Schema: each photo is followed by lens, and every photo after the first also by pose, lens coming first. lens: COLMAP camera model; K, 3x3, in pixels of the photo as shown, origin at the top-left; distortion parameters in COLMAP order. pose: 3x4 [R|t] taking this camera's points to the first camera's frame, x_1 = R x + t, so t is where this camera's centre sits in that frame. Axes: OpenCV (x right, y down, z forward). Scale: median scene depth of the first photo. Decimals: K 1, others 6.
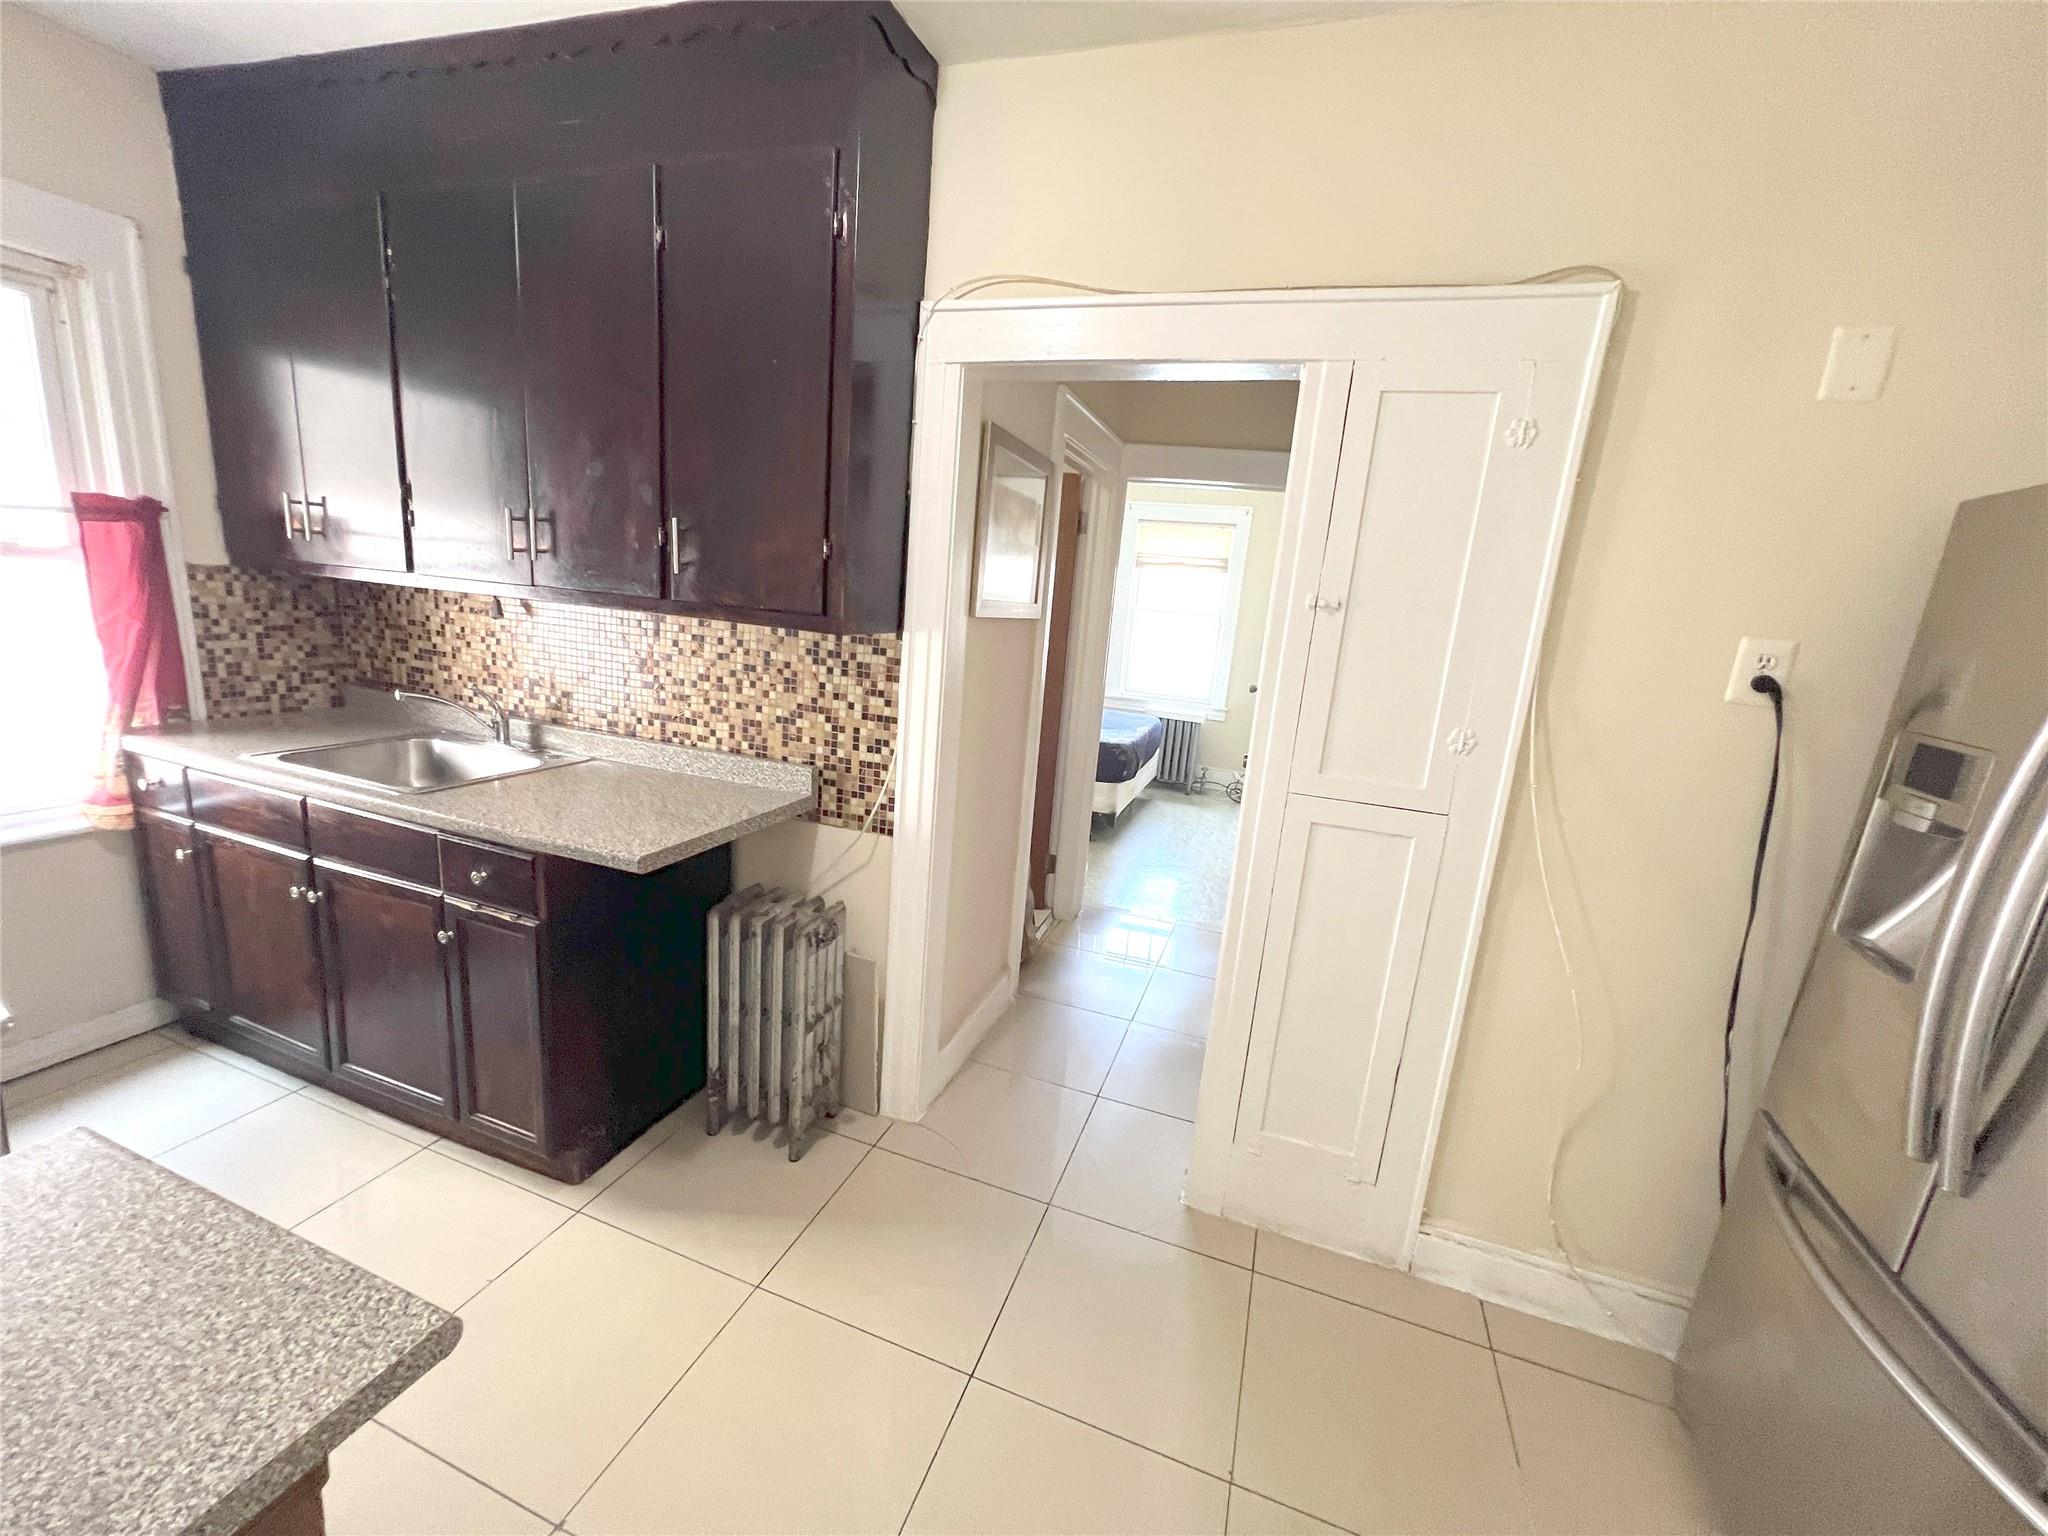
lens RADIAL K [[821.3, 0, 1027.0], [0, 821.3, 770.1], [0, 0, 1]] dist [-0.004122, 0.000207]
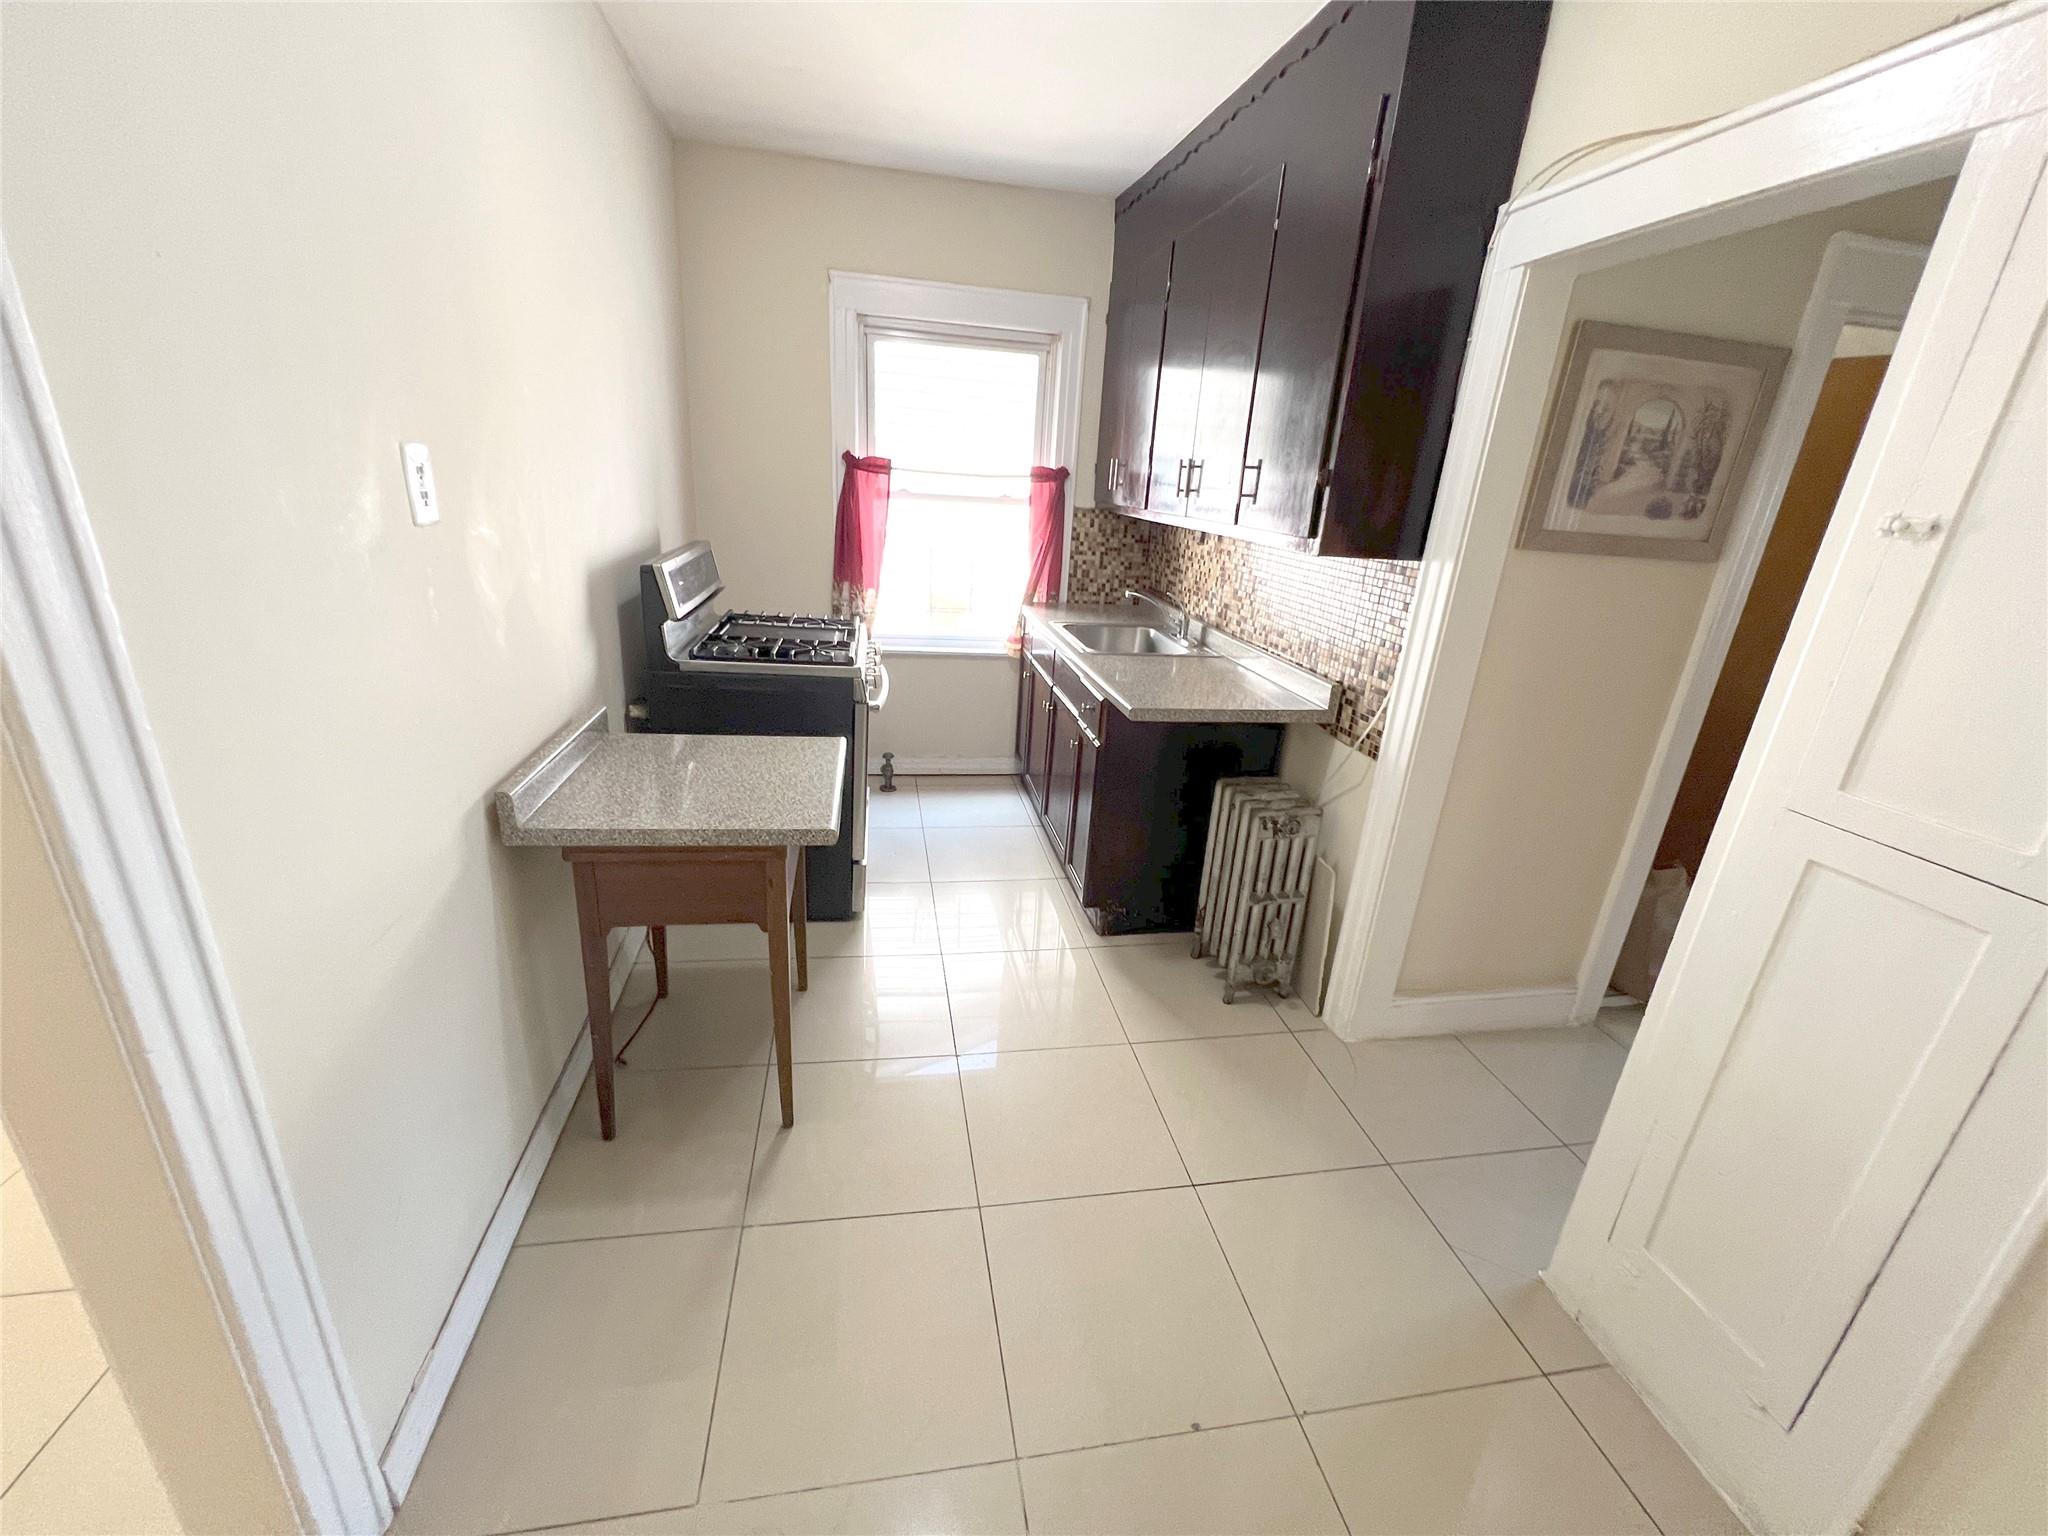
lens RADIAL K [[830.2, 0, 1021.2], [0, 830.2, 773.5], [0, 0, 1]] dist [-0.005641, -0.000317]
pose [[0.490758, 0.247398, -0.835435, 0.476246], [-0.204539, 0.964759, 0.165543, 0.013215], [0.846948, 0.089638, 0.524065, 0.078156]]
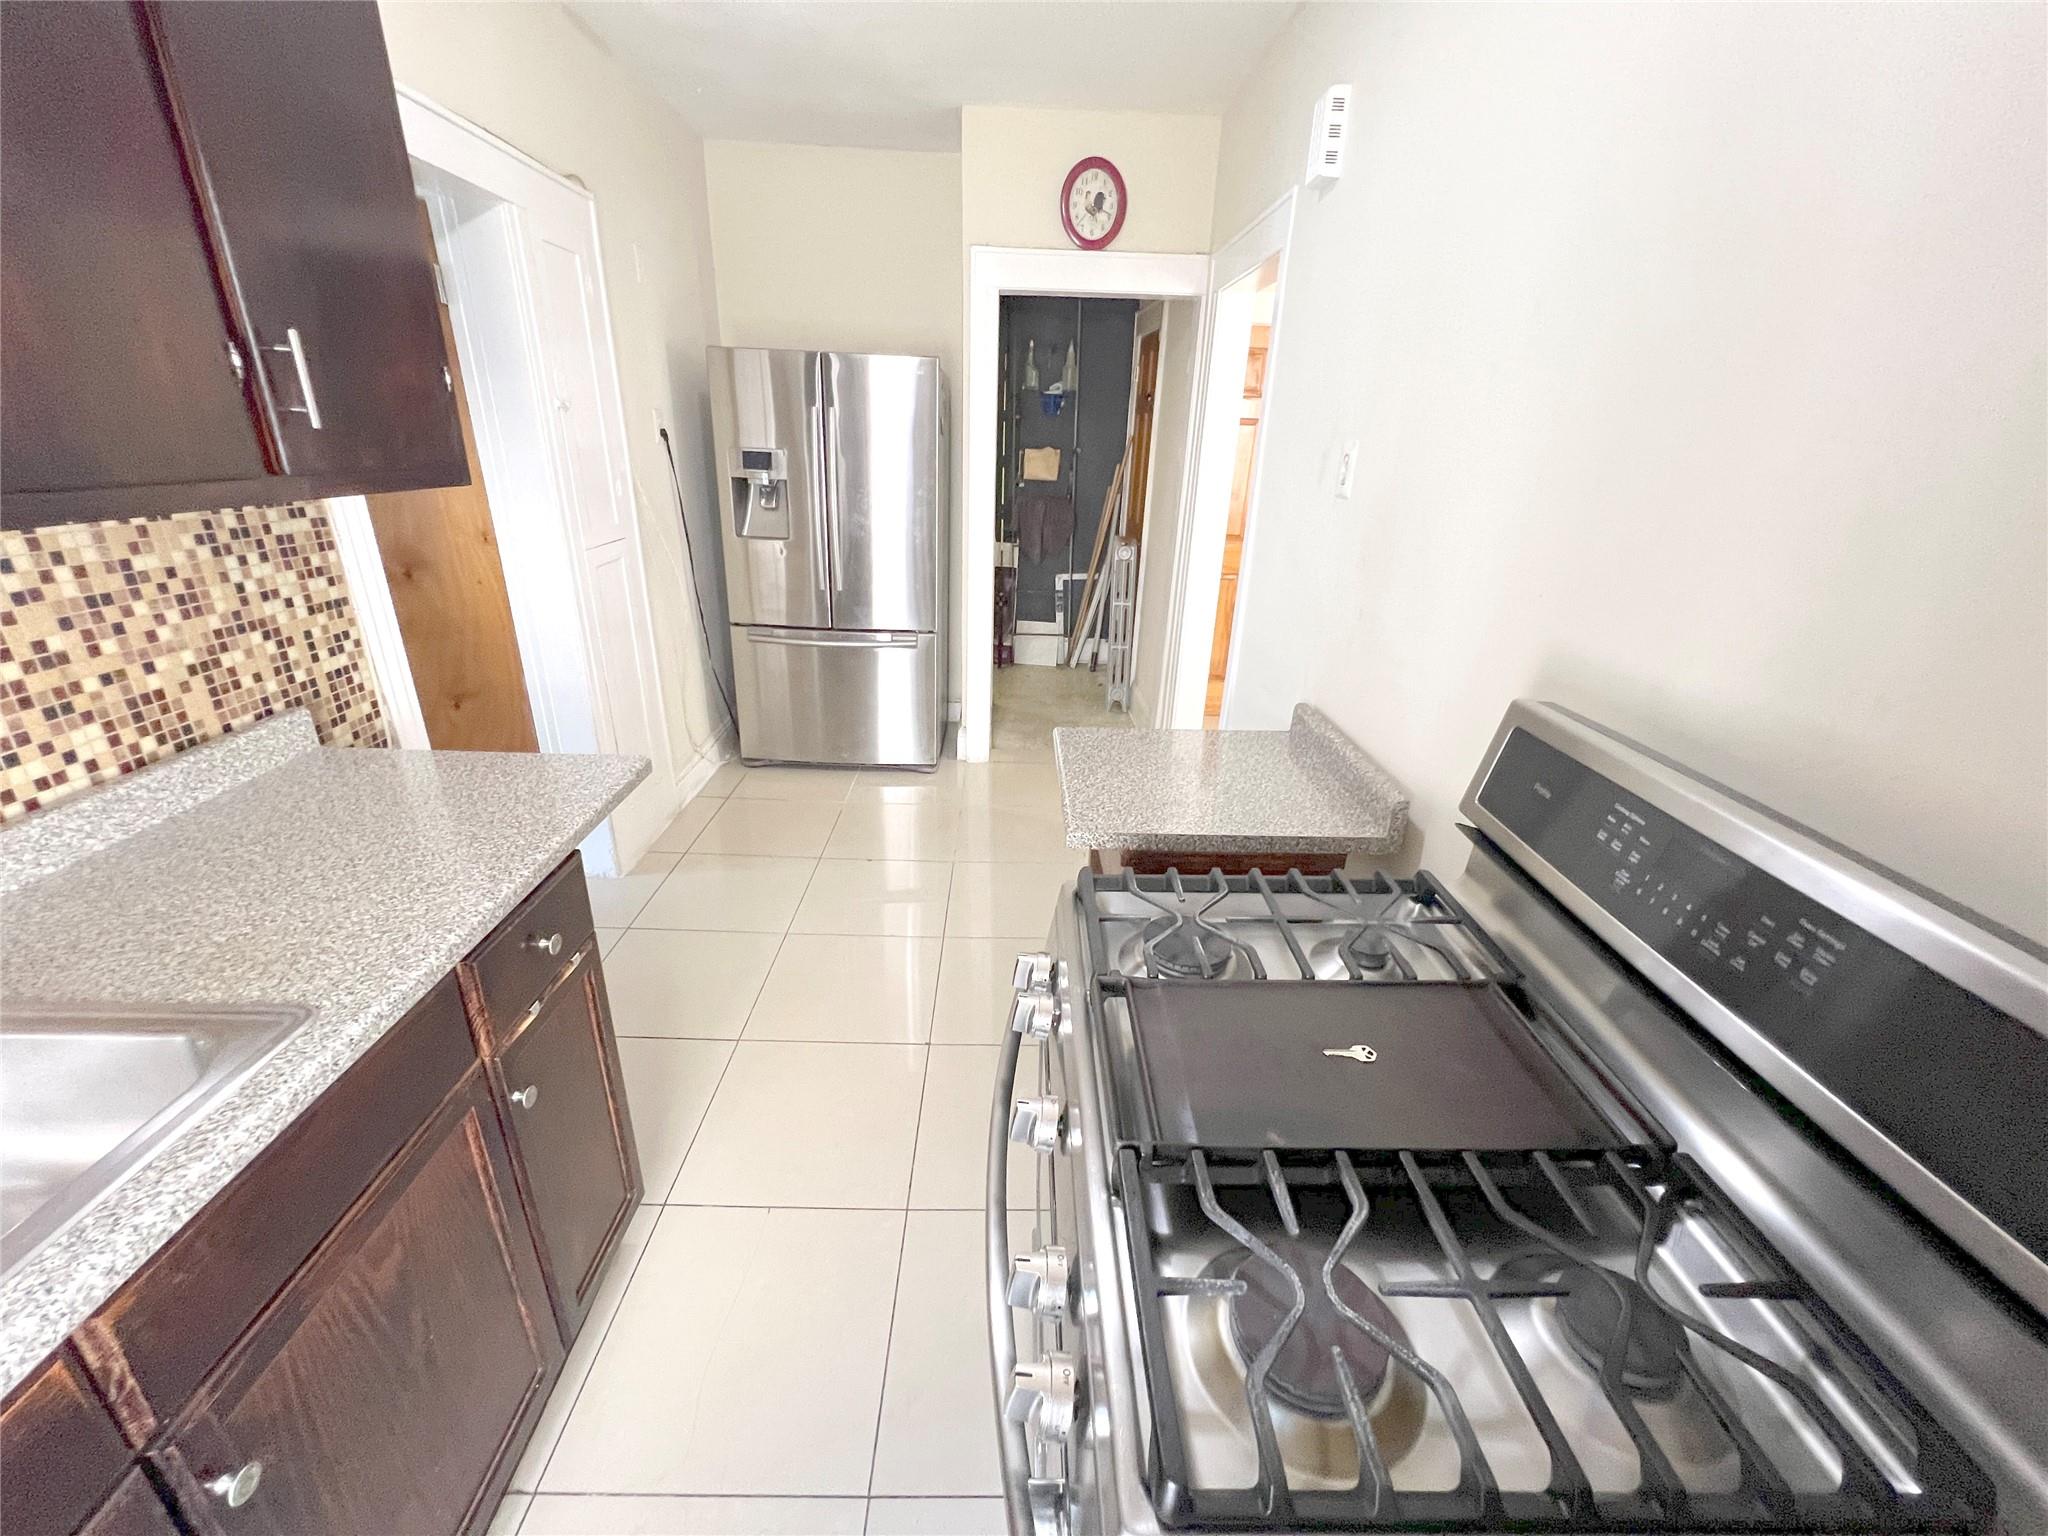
lens RADIAL K [[821.3, 0, 1028.1], [0, 821.3, 763.3], [0, 0, 1]] dist [-0.004122, 0.000207]
pose [[-0.342248, -0.439493, 0.830489, -1.028240], [0.141250, 0.849757, 0.507899, -0.218923], [-0.928932, 0.291134, -0.228749, 0.599794]]
